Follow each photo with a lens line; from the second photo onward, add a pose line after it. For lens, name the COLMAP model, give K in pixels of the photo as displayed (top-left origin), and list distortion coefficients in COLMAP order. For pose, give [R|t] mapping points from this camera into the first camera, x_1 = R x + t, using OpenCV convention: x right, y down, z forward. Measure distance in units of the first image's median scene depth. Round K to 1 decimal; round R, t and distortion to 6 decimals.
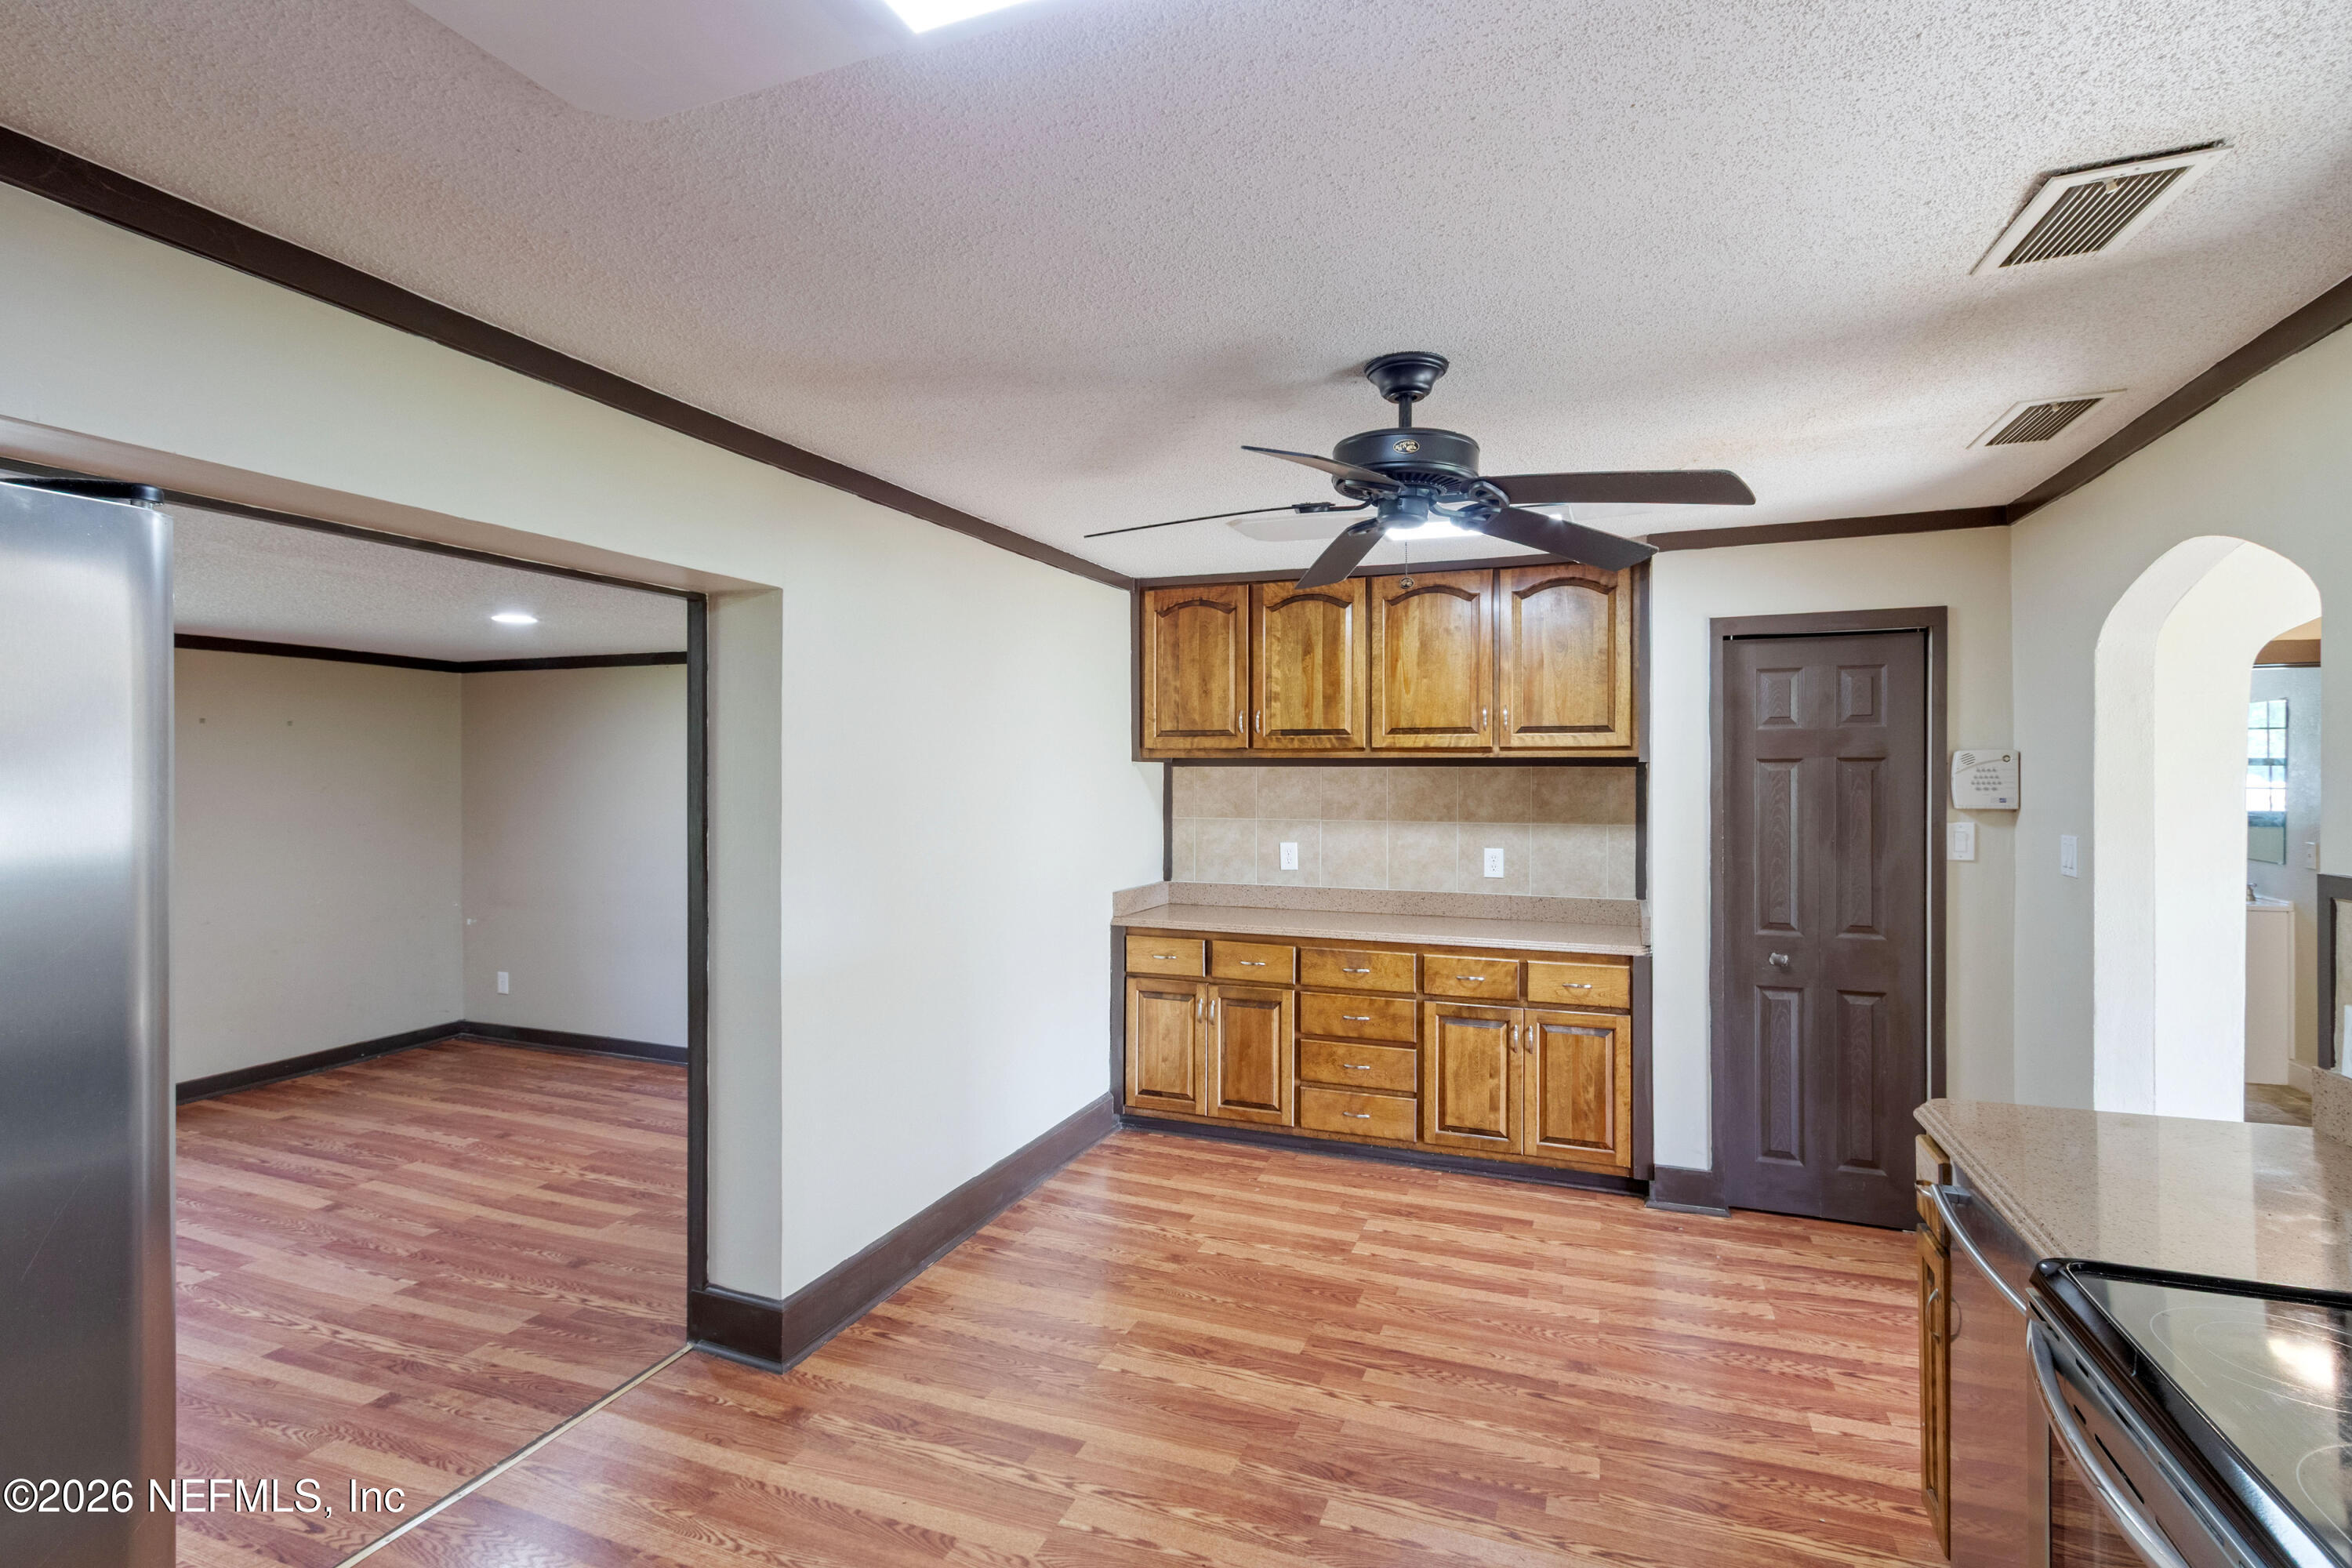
lens RADIAL K [[1105.2, 0, 1177.5], [0, 1105.2, 782.1], [0, 0, 1]] dist [0.004622, -0.000244]
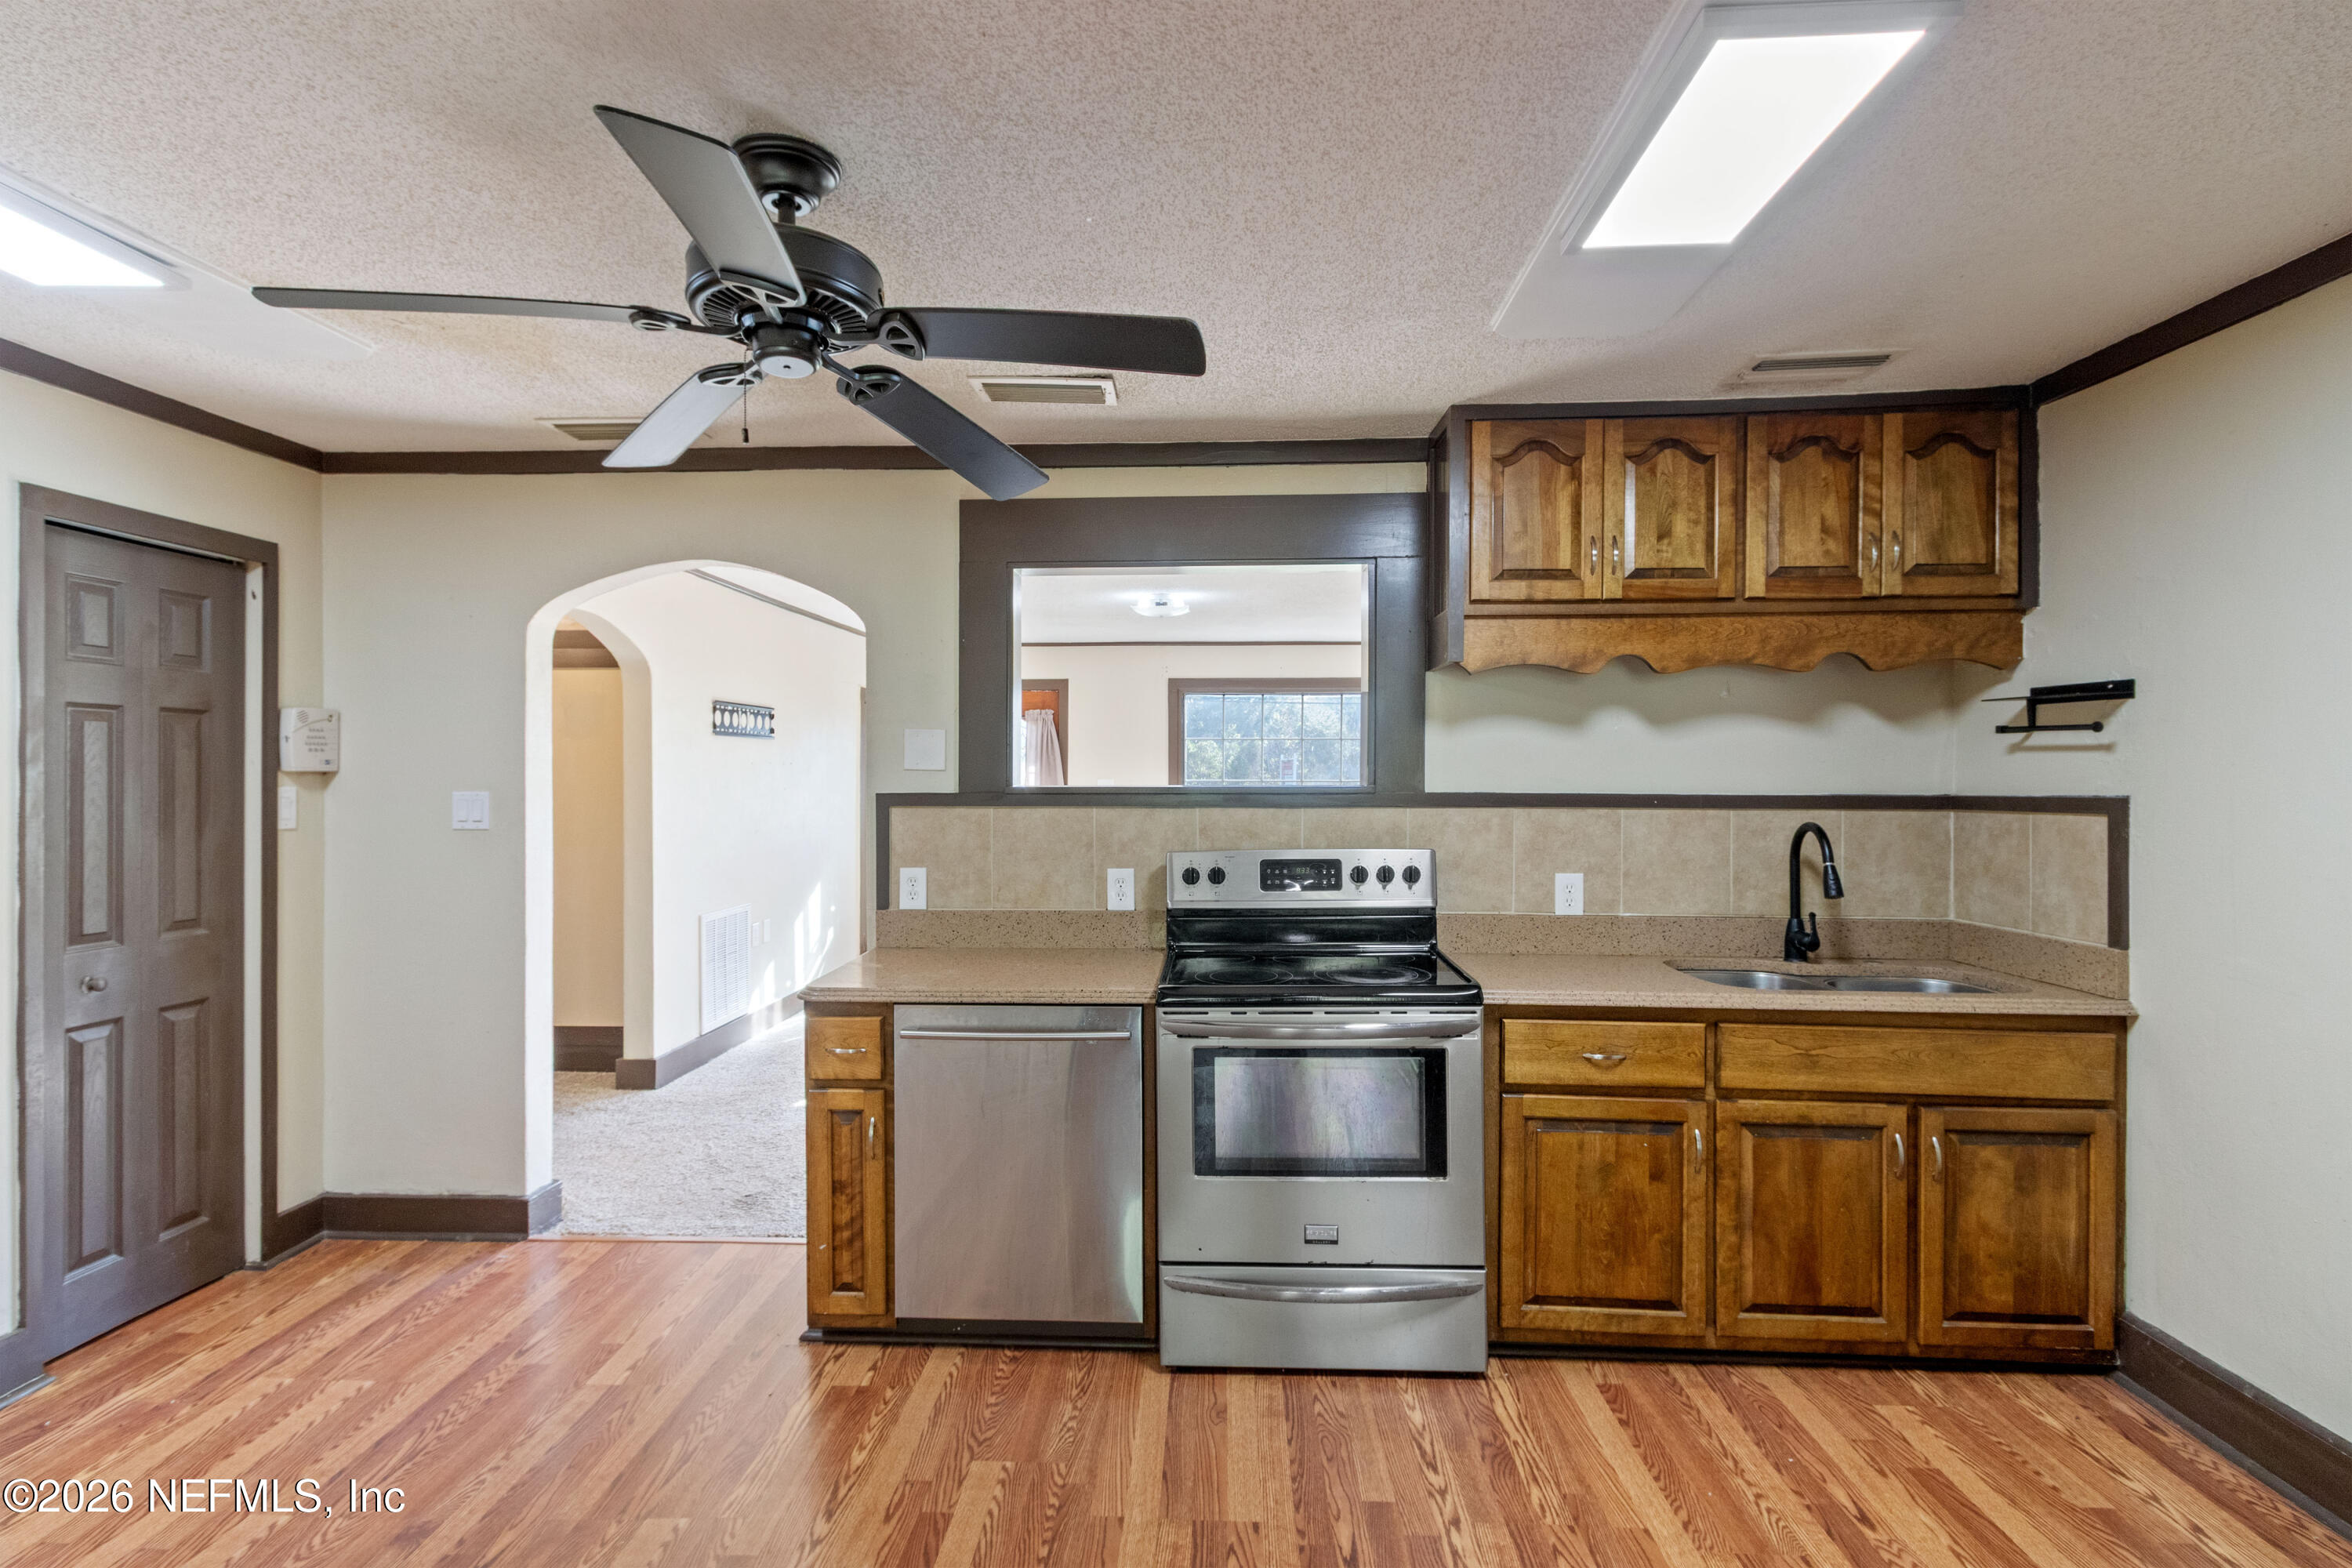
lens RADIAL K [[1105.2, 0, 1193.4], [0, 1105.2, 770.1], [0, 0, 1]] dist [0.004622, -0.000244]
pose [[-0.307668, -0.003827, 0.951486, -0.537713], [0.000697, 0.999991, 0.004247, 0.027512], [-0.951494, 0.001970, -0.307662, 0.818762]]
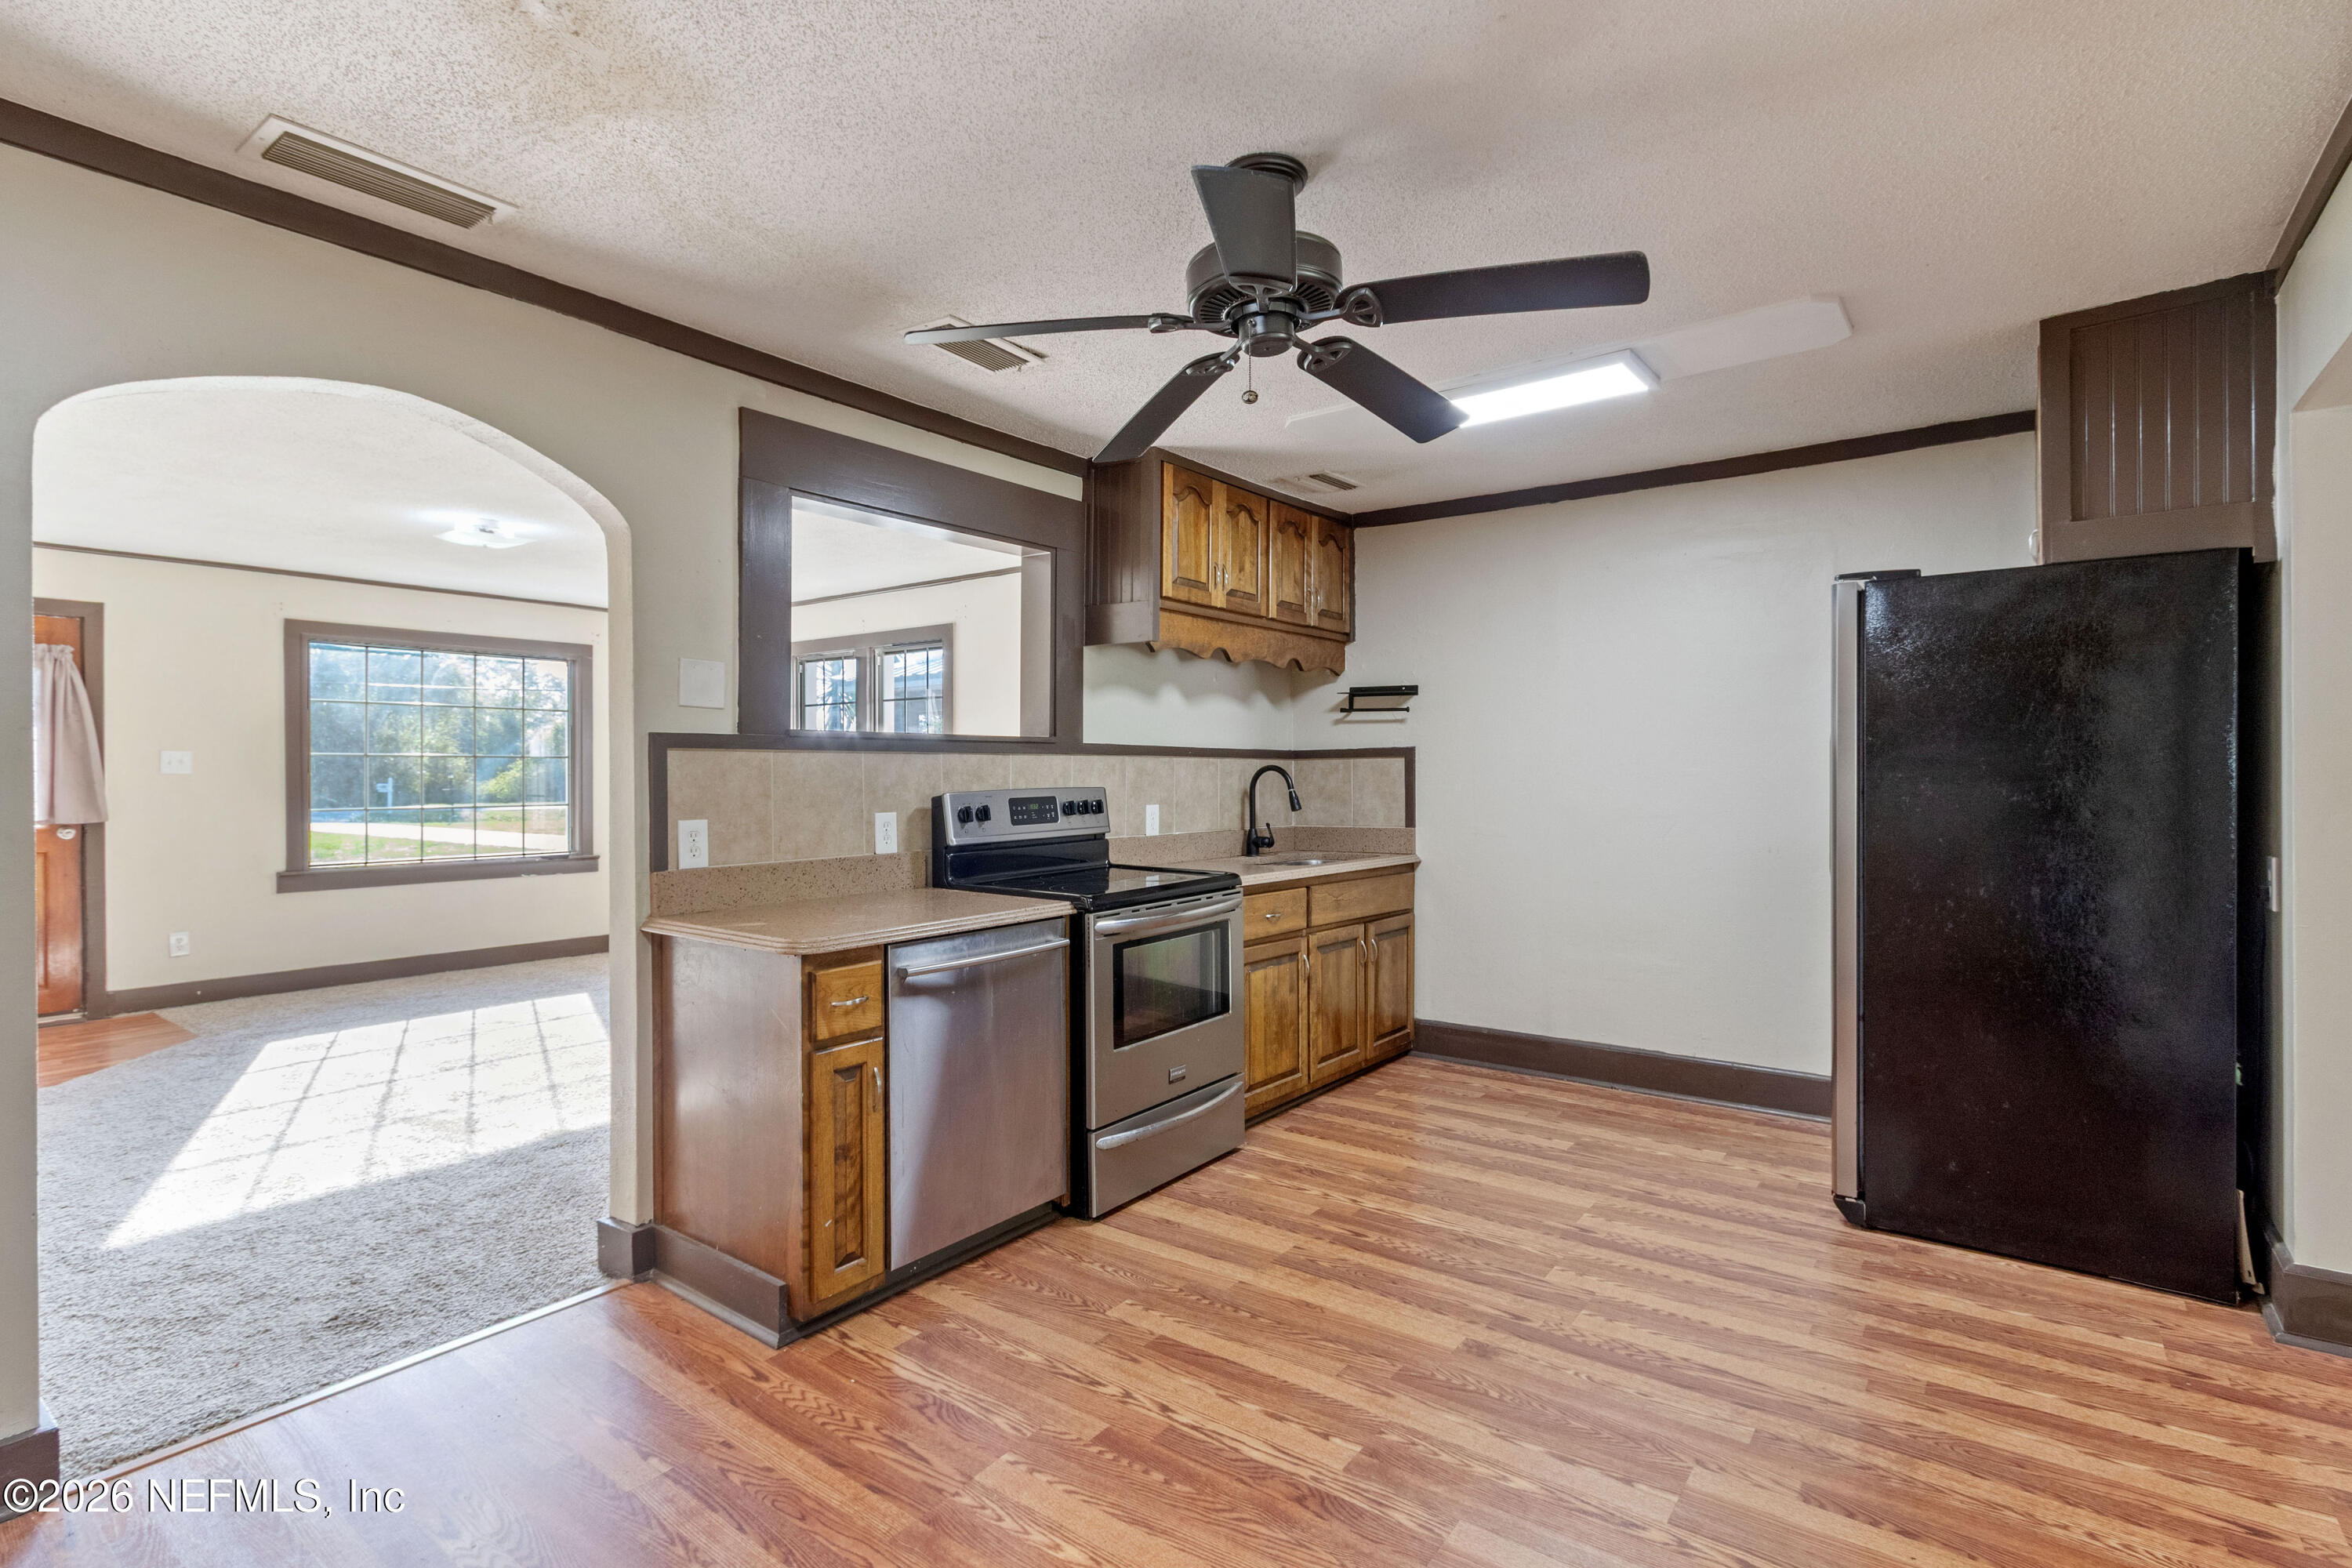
lens RADIAL K [[1105.2, 0, 1130.9], [0, 1105.2, 773.7], [0, 0, 1]] dist [0.004622, -0.000244]
pose [[-0.951220, -0.005256, 0.308470, 0.026694], [-0.003453, 0.999974, 0.006390, 0.091262], [-0.308495, 0.005013, -0.951213, 1.648083]]
